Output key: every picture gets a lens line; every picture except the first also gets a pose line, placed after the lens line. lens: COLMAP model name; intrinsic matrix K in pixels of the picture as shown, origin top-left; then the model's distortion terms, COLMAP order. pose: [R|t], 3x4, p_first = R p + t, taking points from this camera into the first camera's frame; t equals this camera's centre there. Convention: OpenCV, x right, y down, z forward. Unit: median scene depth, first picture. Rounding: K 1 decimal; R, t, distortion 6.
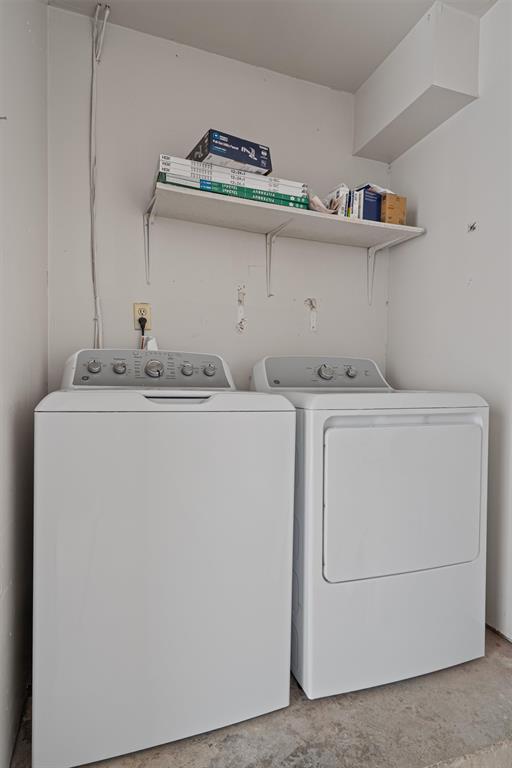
lens RADIAL K [[406.2, 0, 252.7], [0, 406.2, 384.2], [0, 0, 1]] dist [-0.003285, -0.000220]
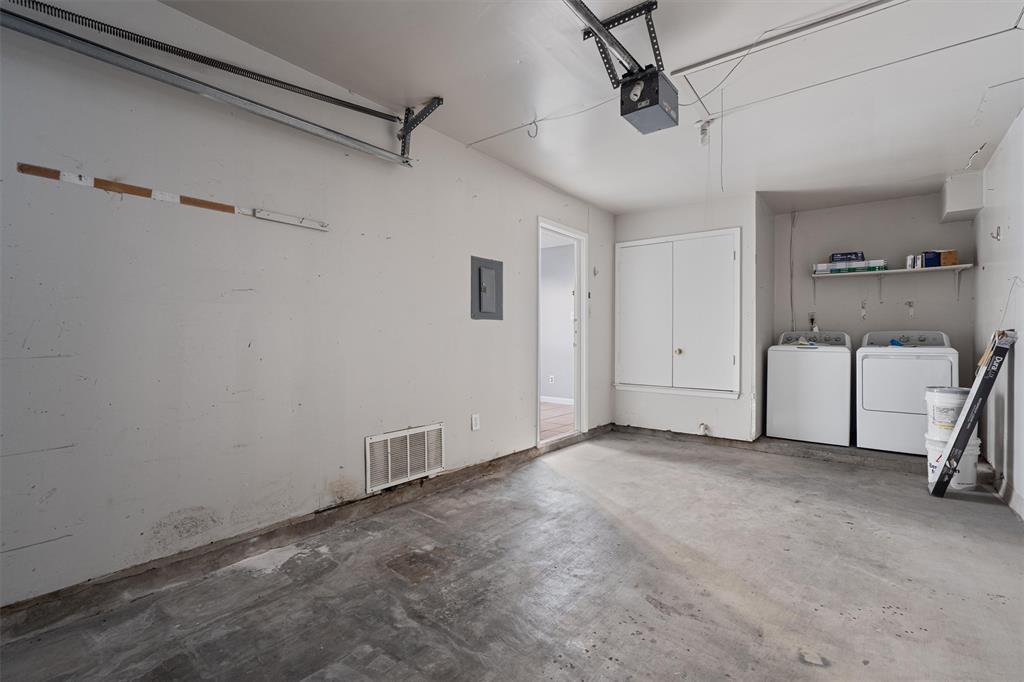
lens RADIAL K [[464.3, 0, 509.4], [0, 464.3, 342.8], [0, 0, 1]] dist [-0.000670, 0.000053]
pose [[0.519275, 0.001707, -0.854605, 1.319679], [-0.010824, 0.999931, -0.004579, 0.028060], [0.854539, 0.011628, 0.519258, -2.298721]]
